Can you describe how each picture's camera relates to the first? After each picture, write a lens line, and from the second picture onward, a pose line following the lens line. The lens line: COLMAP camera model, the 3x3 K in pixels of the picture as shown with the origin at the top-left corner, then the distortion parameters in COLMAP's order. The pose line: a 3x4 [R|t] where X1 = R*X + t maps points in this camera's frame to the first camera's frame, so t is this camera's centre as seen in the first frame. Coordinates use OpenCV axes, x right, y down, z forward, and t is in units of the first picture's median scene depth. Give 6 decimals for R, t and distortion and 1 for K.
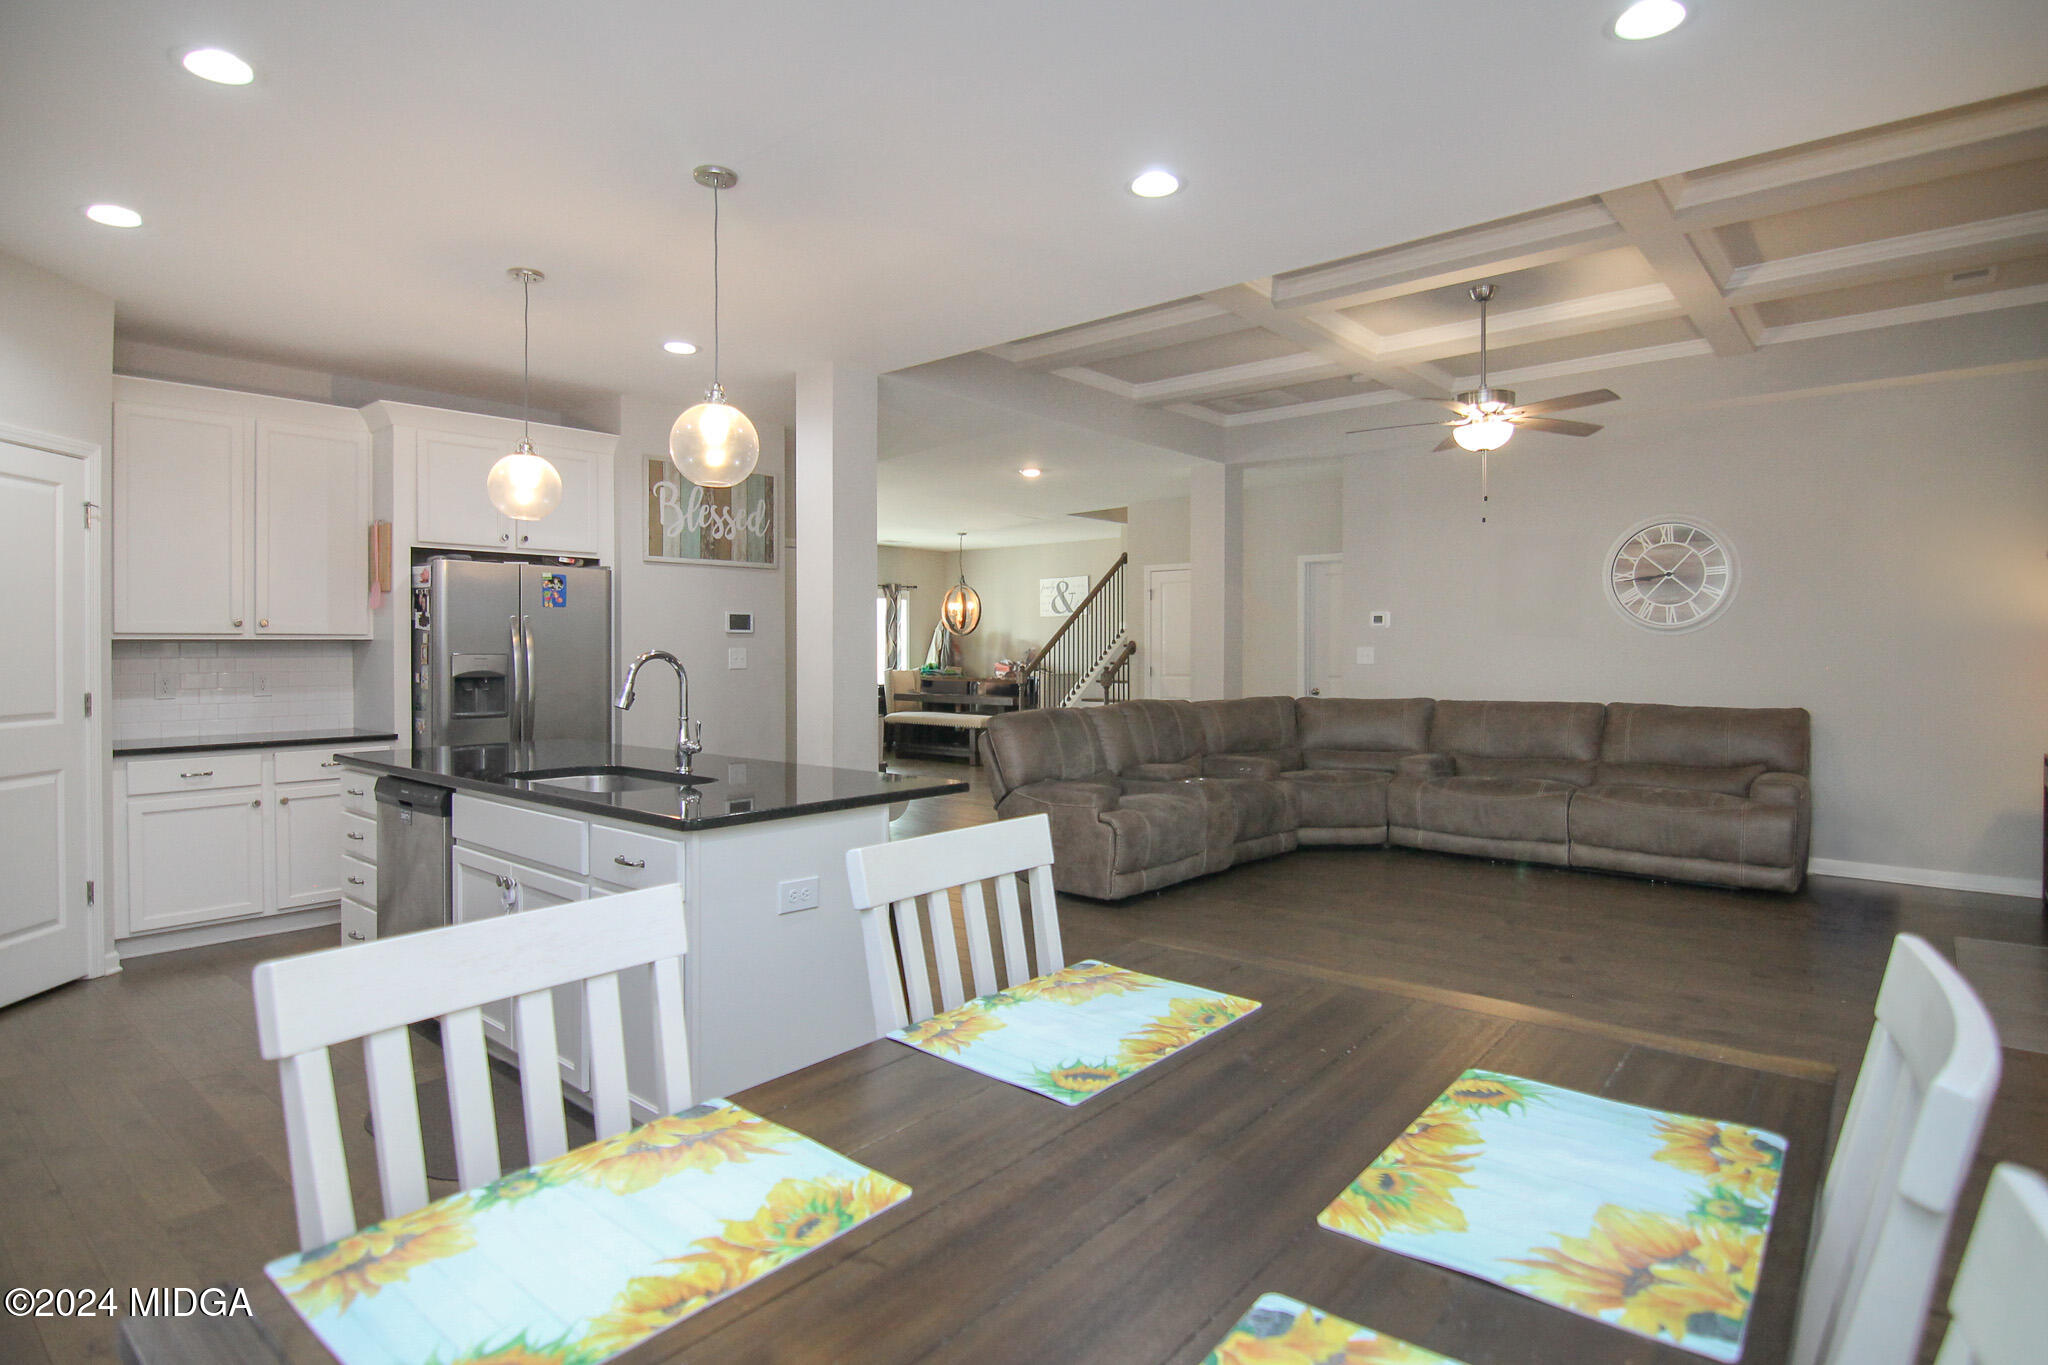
lens RADIAL K [[1093.1, 0, 1024.4], [0, 1093.1, 675.0], [0, 0, 1]] dist [-0.000796, -0.000205]
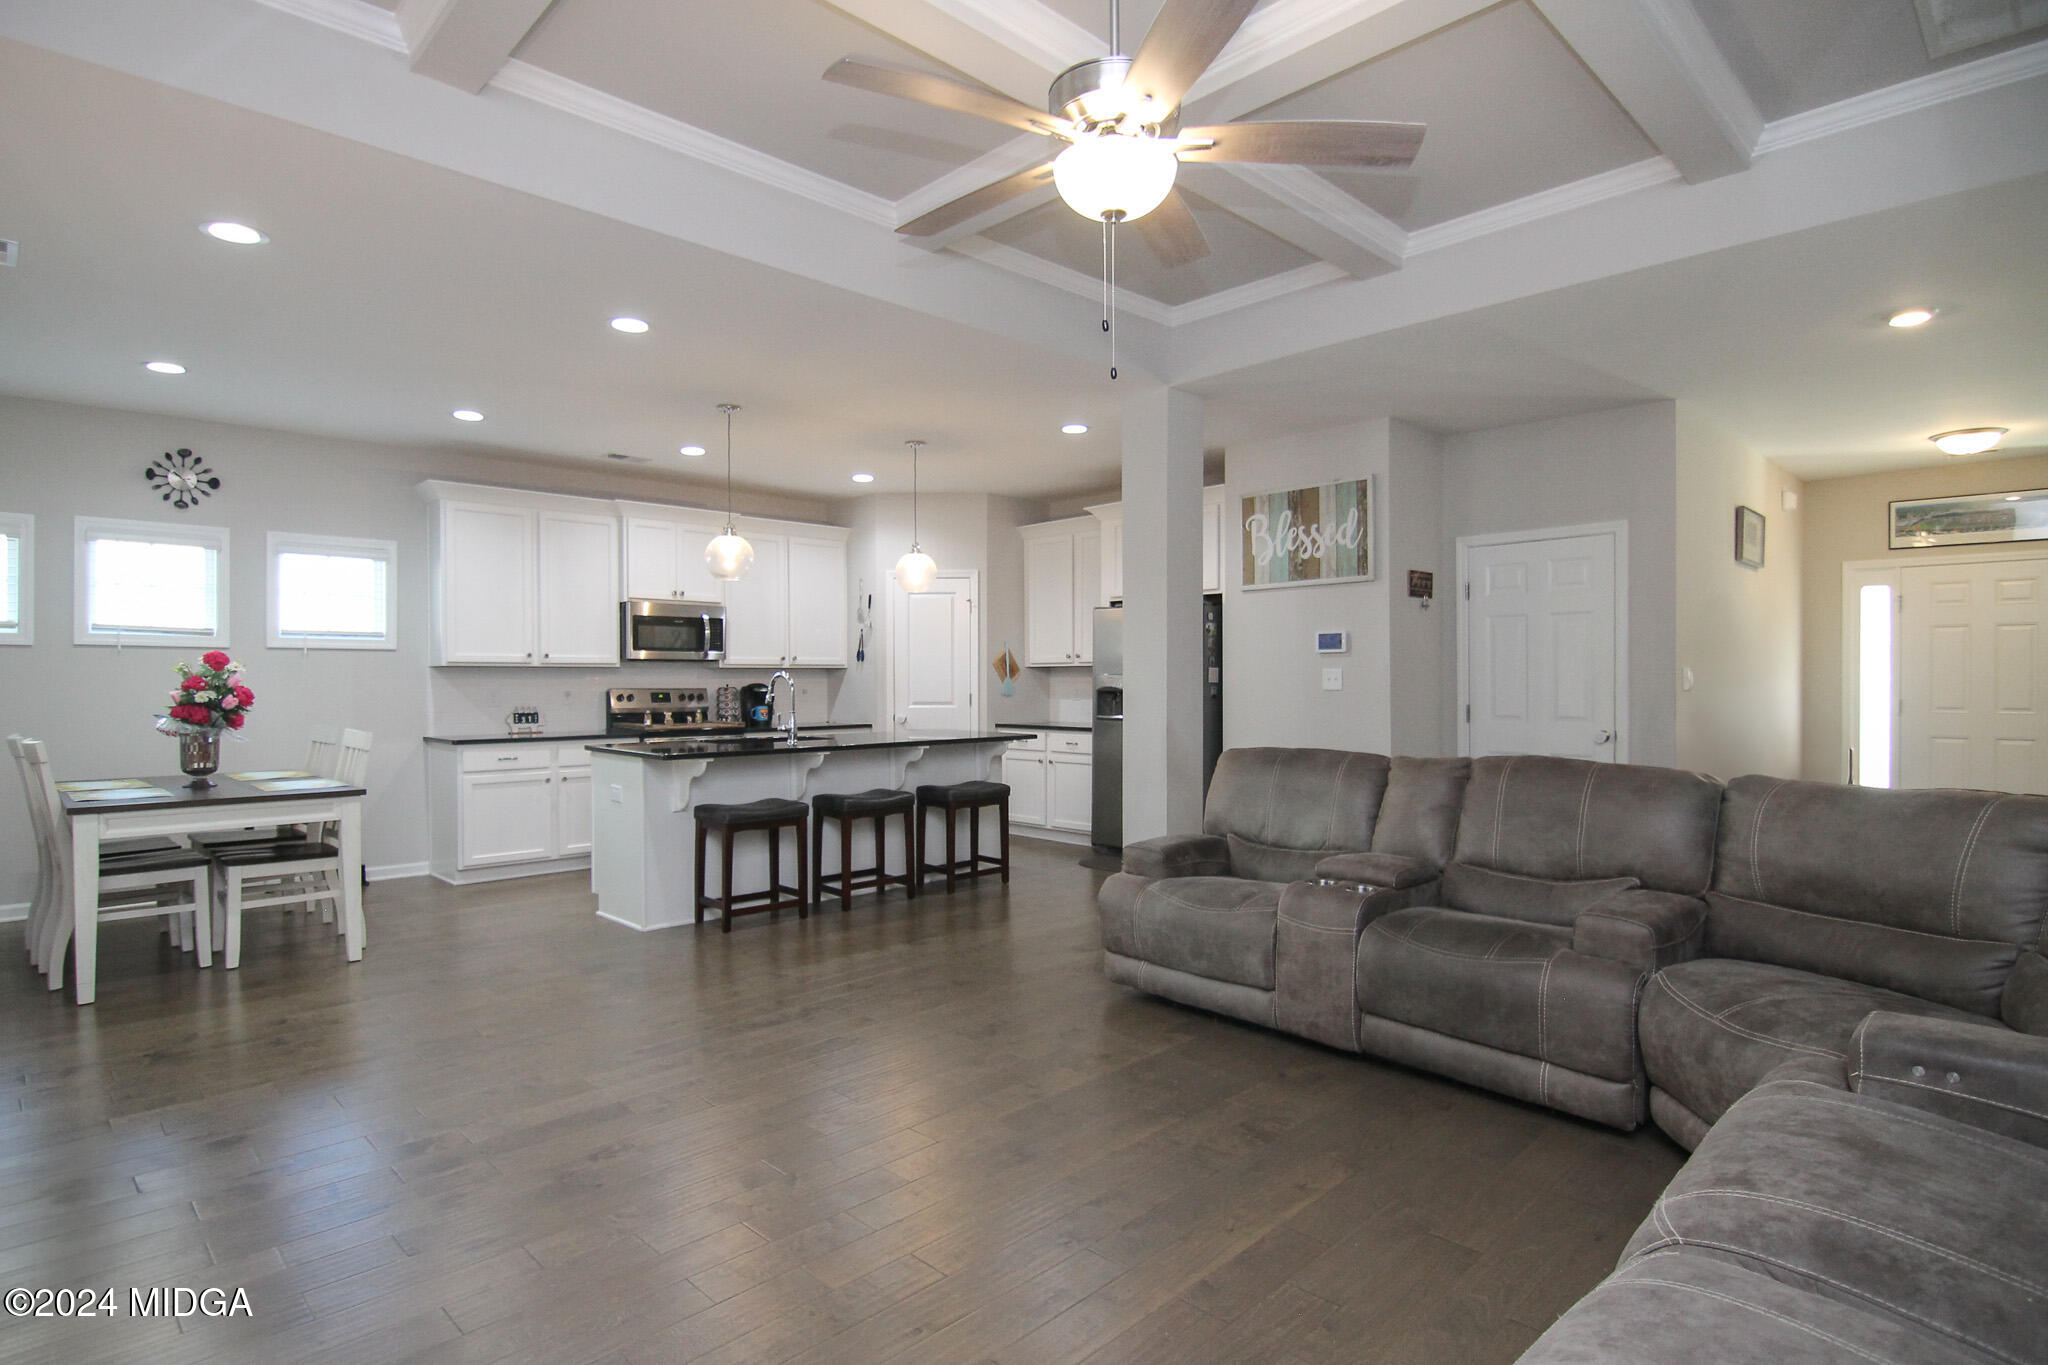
lens RADIAL K [[1093.1, 0, 1024.2], [0, 1093.1, 677.4], [0, 0, 1]] dist [-0.000796, -0.000205]
pose [[-0.065394, 0.002055, -0.997857, 0.724015], [-0.013206, 0.999909, 0.002925, -0.015939], [0.997772, 0.013368, -0.065361, 0.803069]]
